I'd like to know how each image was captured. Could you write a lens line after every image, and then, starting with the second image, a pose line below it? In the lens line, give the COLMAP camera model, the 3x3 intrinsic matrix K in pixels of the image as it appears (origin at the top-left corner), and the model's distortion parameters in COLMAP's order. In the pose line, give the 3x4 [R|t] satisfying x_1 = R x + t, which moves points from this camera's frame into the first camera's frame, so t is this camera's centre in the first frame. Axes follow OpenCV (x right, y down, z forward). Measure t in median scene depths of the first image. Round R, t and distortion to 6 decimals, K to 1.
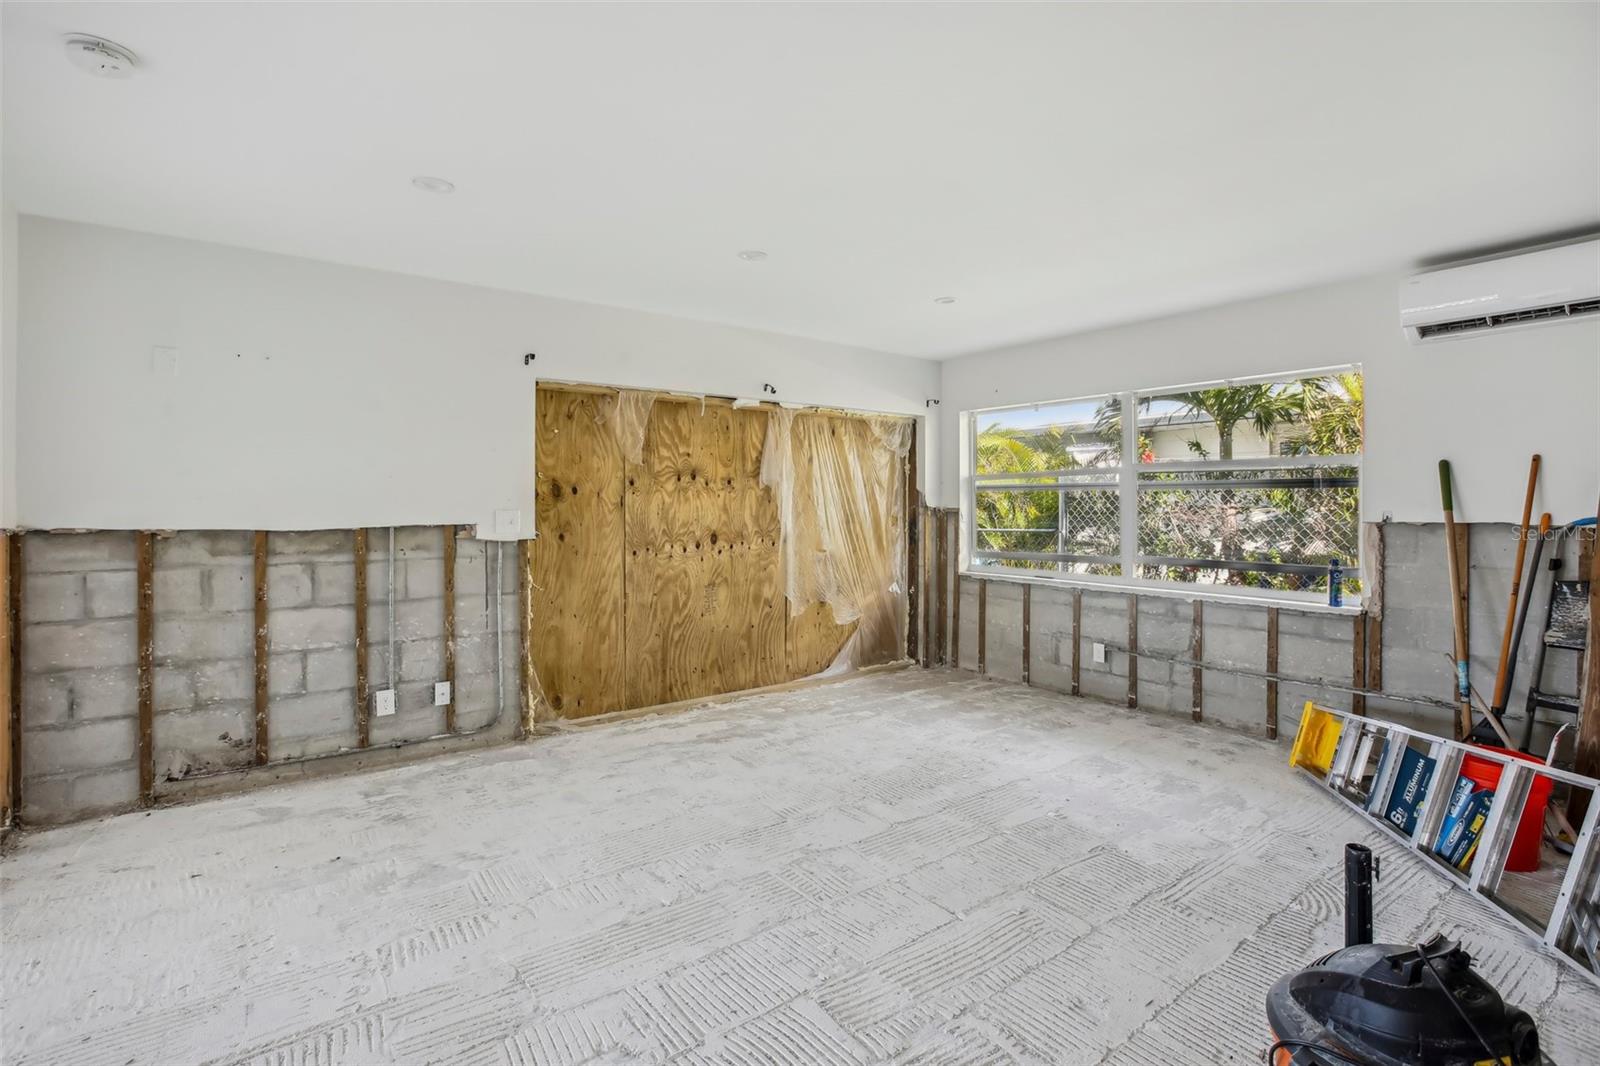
lens RADIAL K [[741.2, 0, 791.0], [0, 741.2, 502.7], [0, 0, 1]] dist [-0.040104, 0.016476]
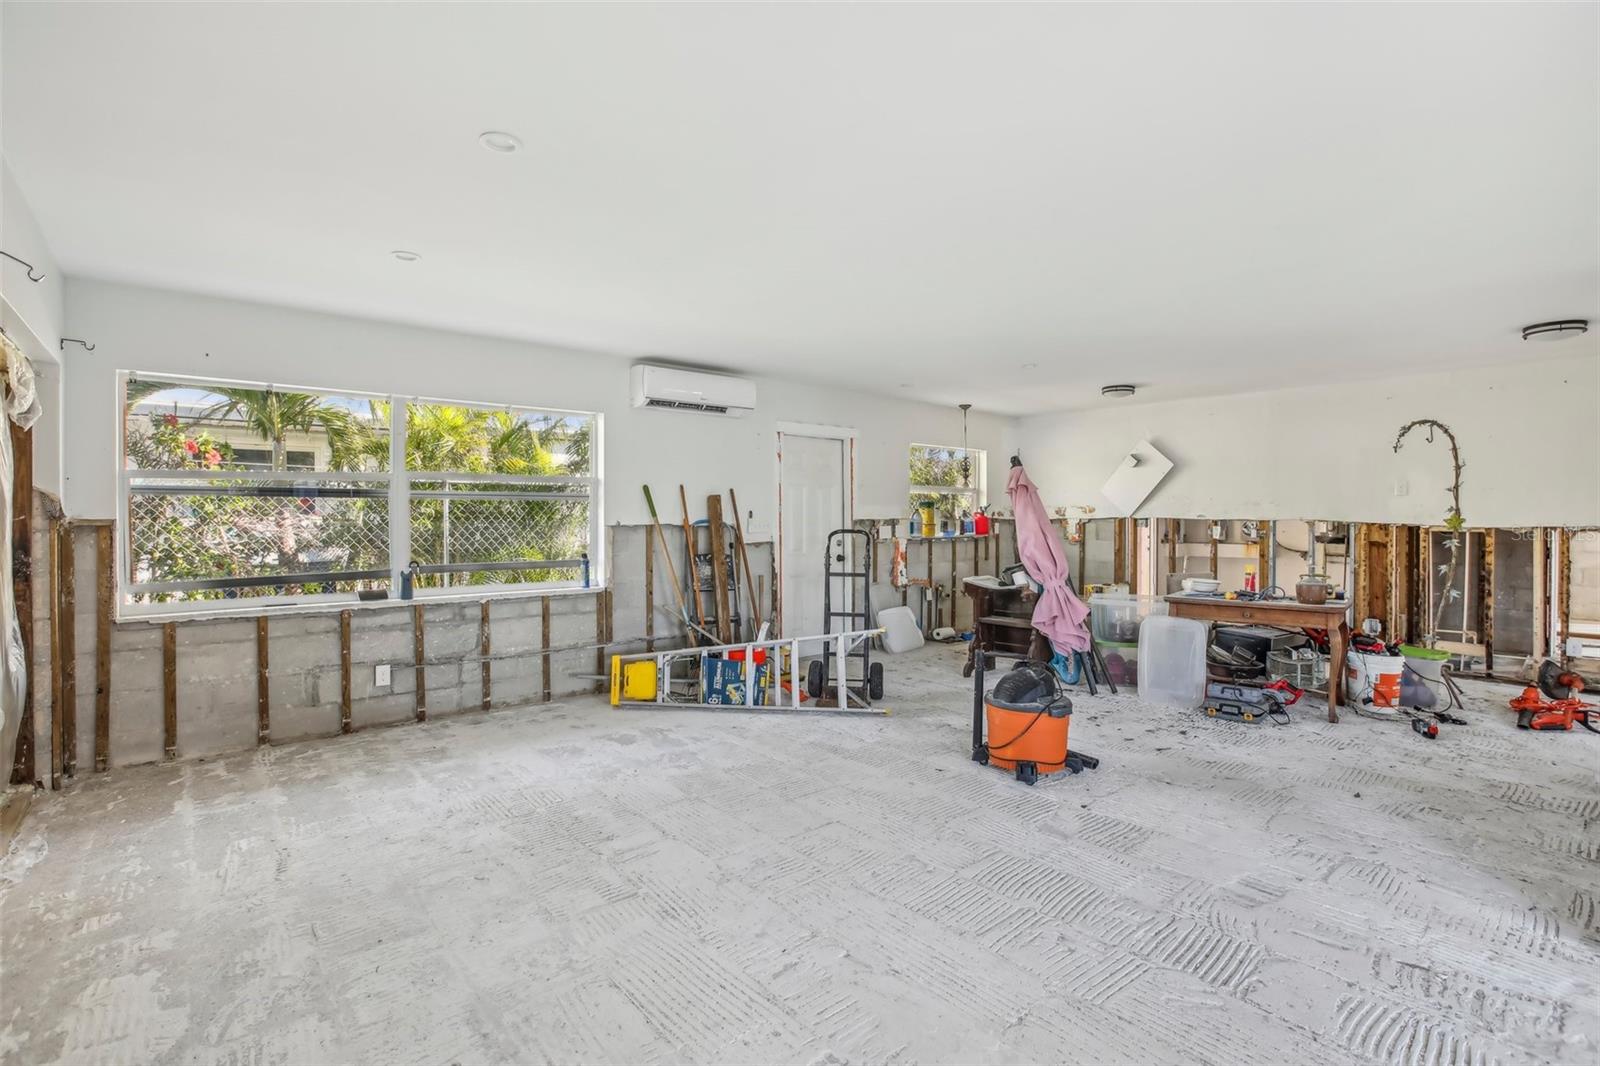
lens RADIAL K [[741.2, 0, 792.5], [0, 741.2, 529.7], [0, 0, 1]] dist [-0.040104, 0.016476]
pose [[-0.057674, -0.019759, 0.998140, -0.592997], [-0.002196, 0.999804, 0.019665, 0.004635], [-0.998333, -0.001058, -0.057706, 0.626363]]
